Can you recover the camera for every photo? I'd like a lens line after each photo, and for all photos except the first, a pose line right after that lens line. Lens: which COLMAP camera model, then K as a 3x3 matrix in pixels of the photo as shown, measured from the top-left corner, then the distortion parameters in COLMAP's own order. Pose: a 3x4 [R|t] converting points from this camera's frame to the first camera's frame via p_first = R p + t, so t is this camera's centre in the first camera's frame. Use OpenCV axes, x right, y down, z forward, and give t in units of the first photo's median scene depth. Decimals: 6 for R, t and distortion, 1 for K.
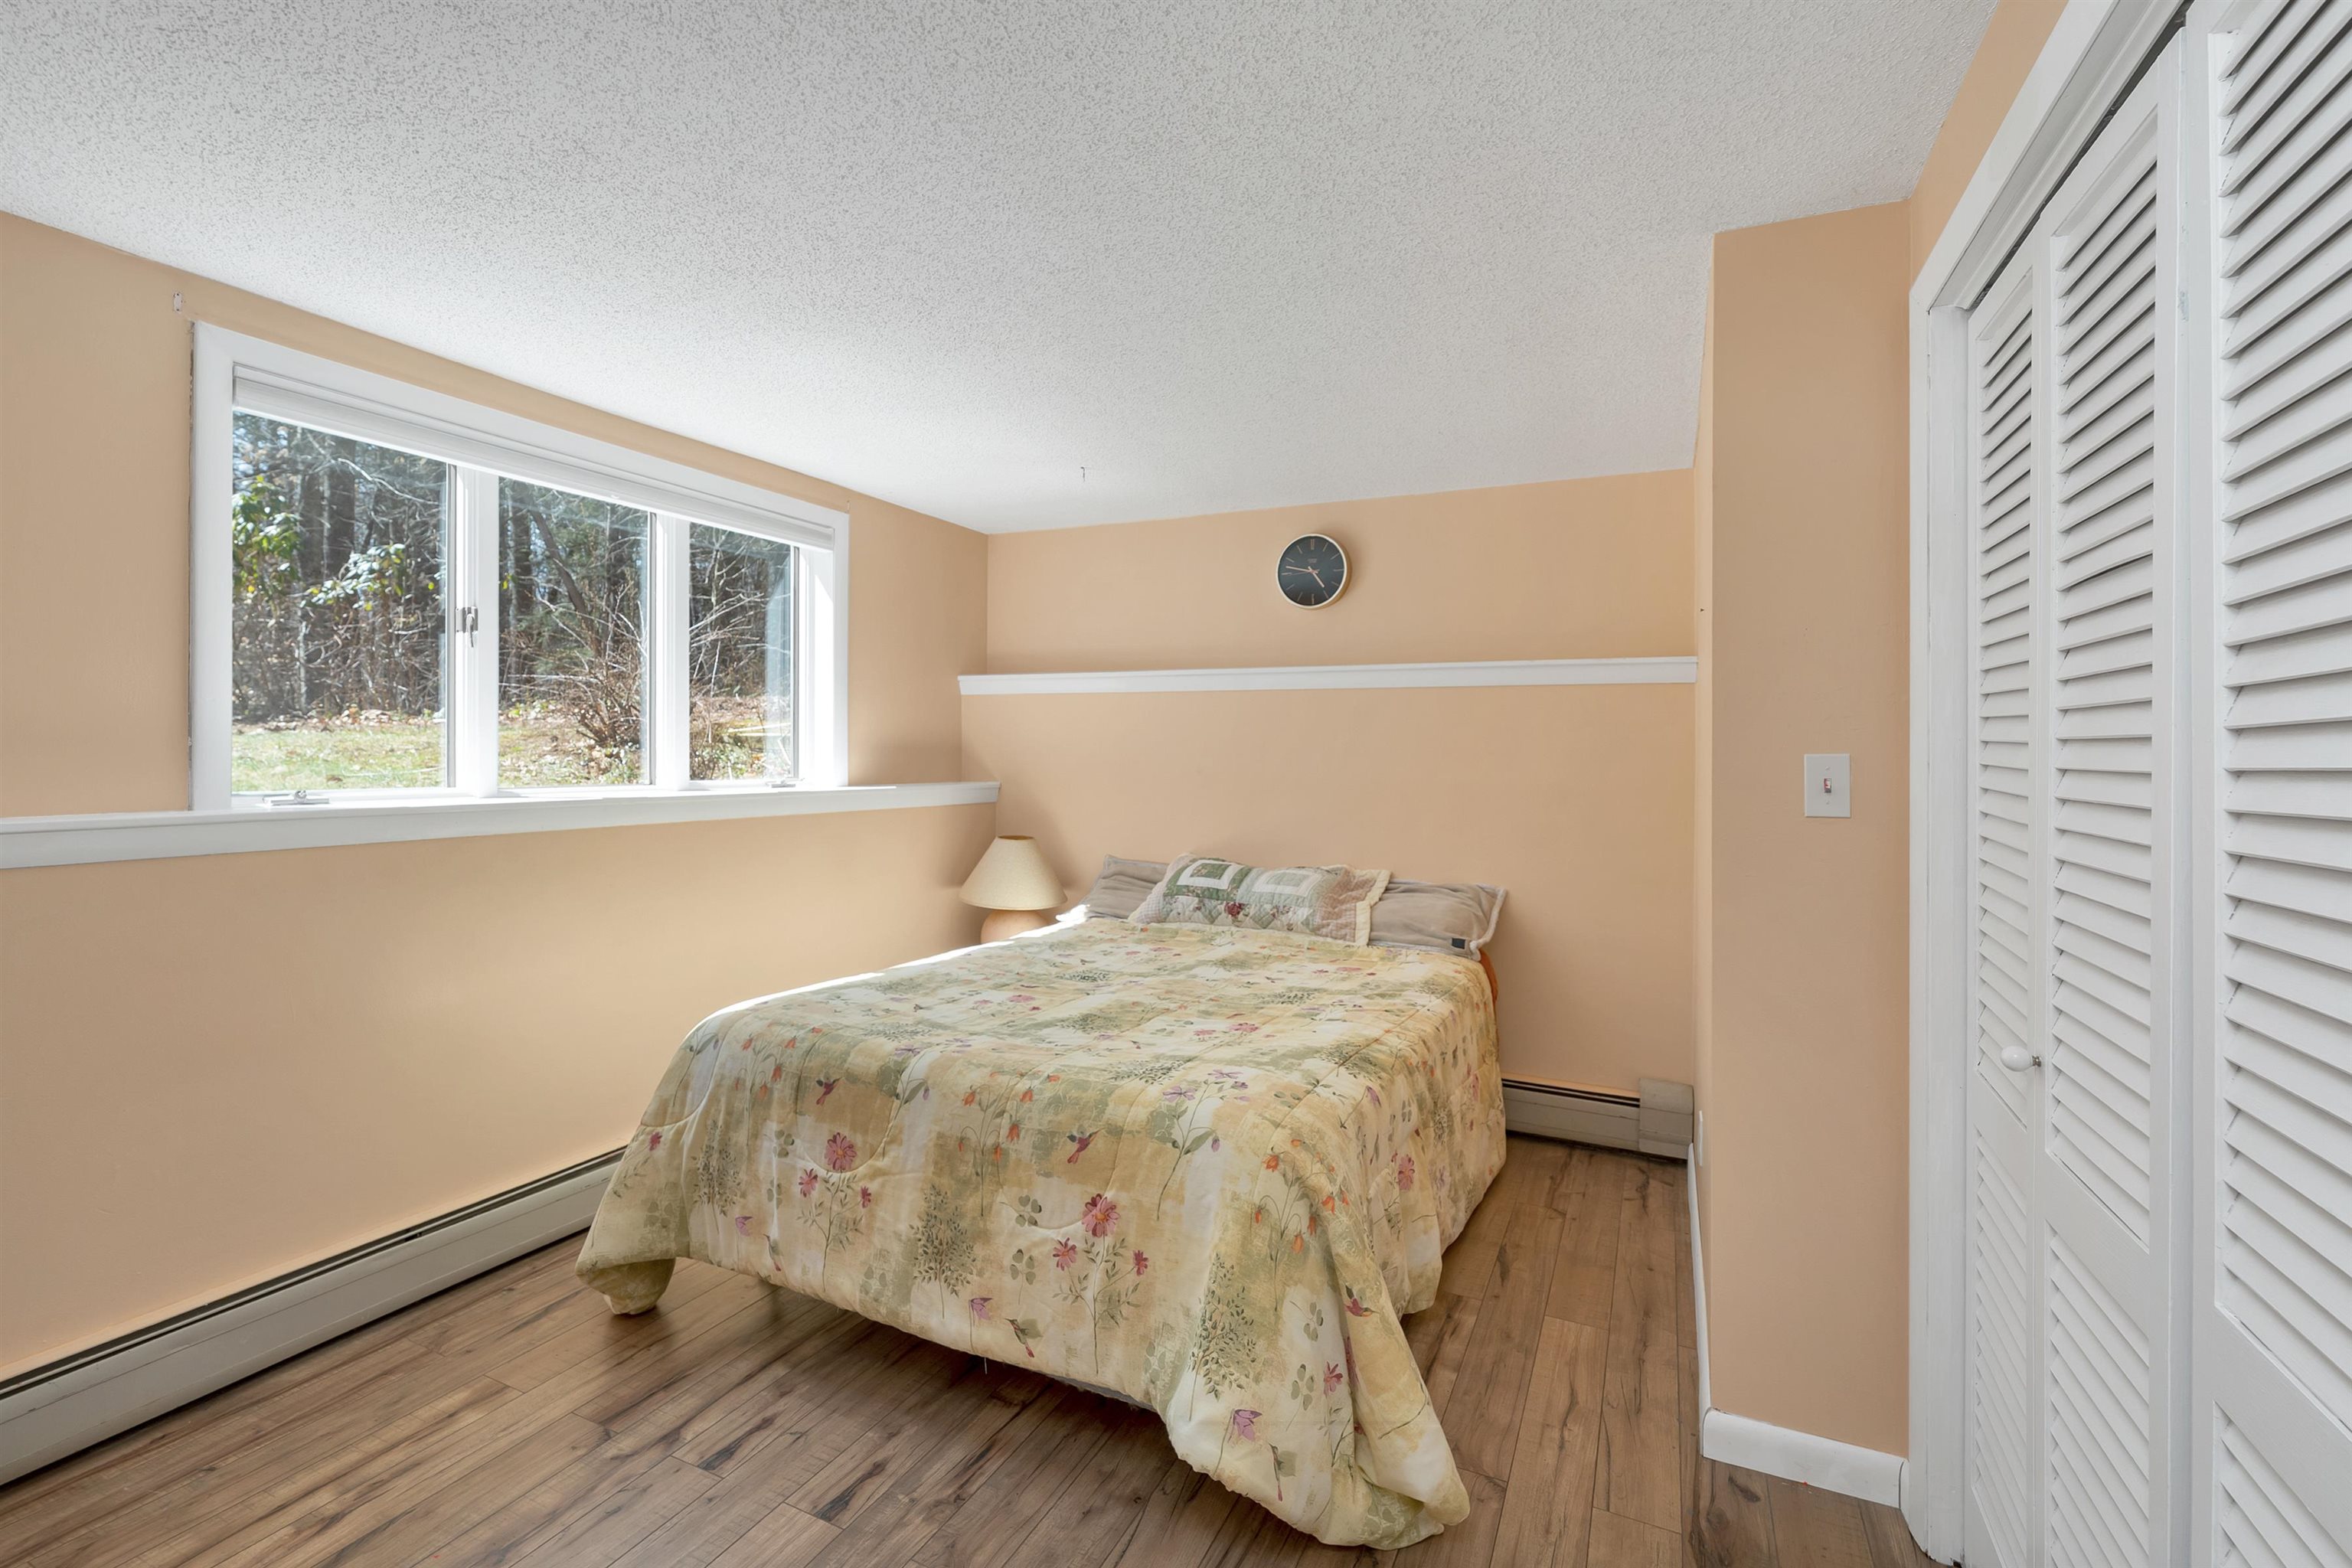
lens RADIAL K [[999.3, 0, 1175.2], [0, 999.3, 762.6], [0, 0, 1]] dist [0.001921, -0.000904]
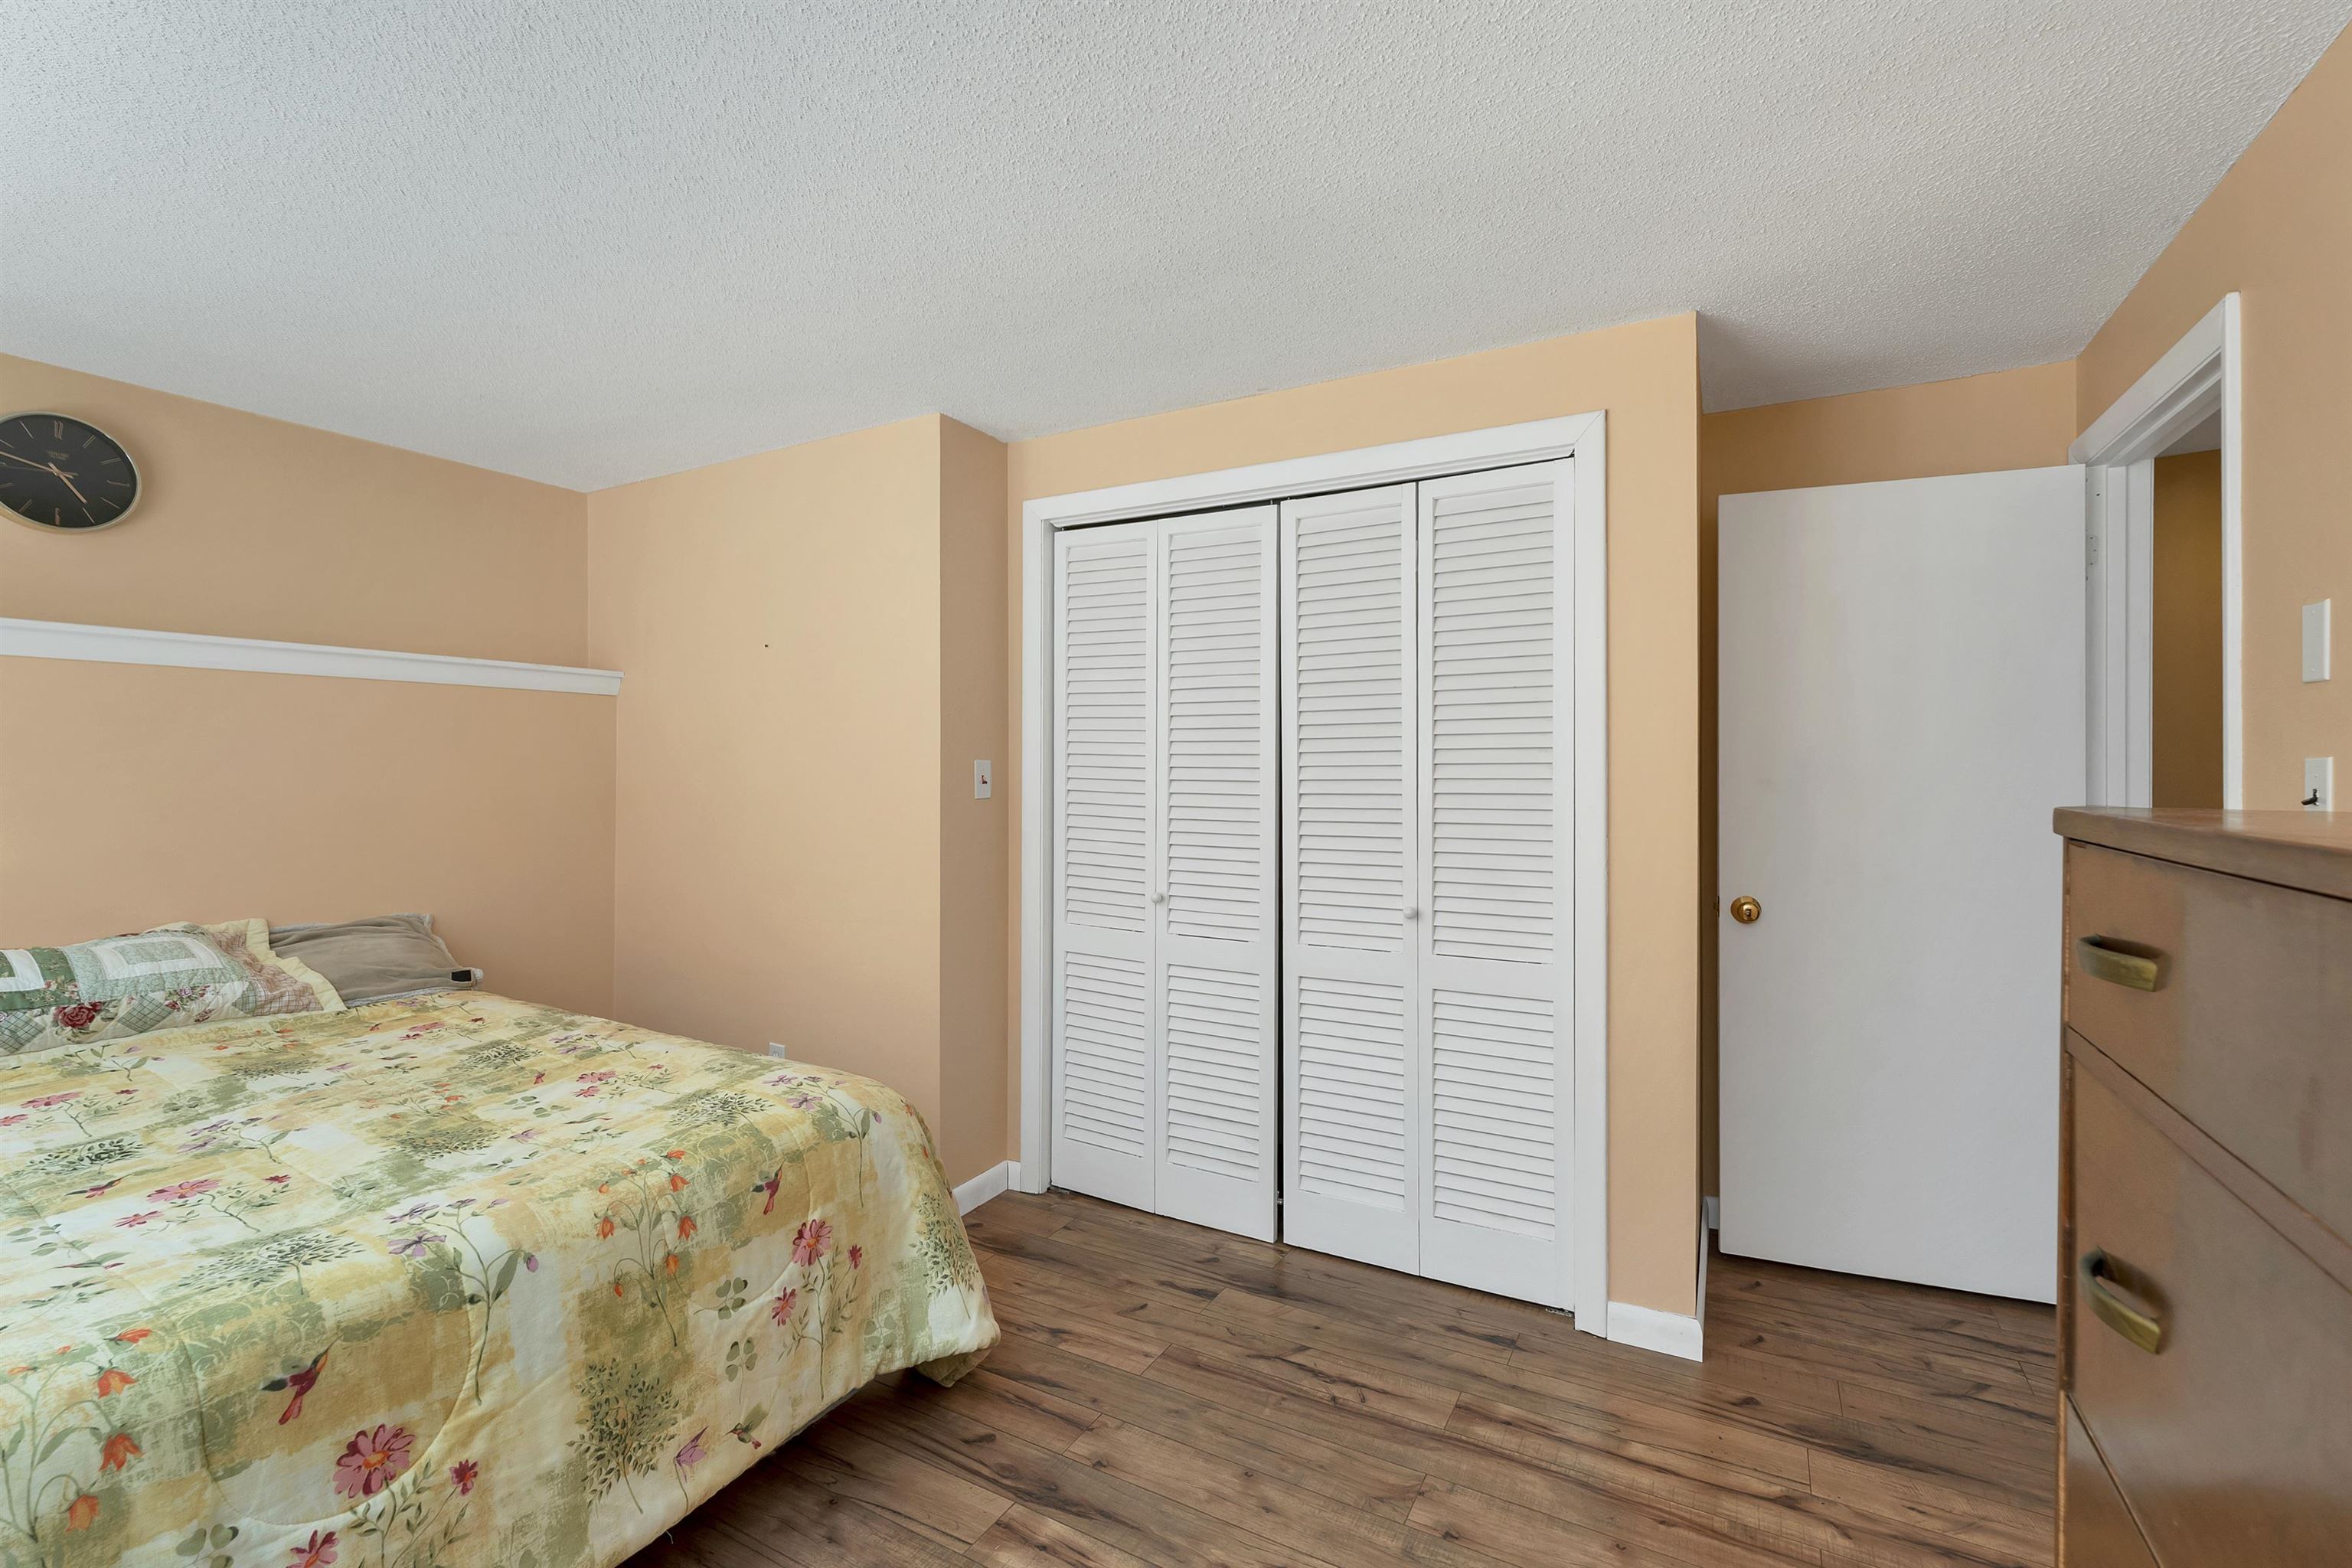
lens RADIAL K [[999.3, 0, 1167.6], [0, 999.3, 773.9], [0, 0, 1]] dist [0.001921, -0.000904]
pose [[0.086497, -0.018233, 0.996085, -0.935639], [0.008331, 0.999811, 0.017577, -0.012494], [-0.996217, 0.006778, 0.086633, 0.532926]]
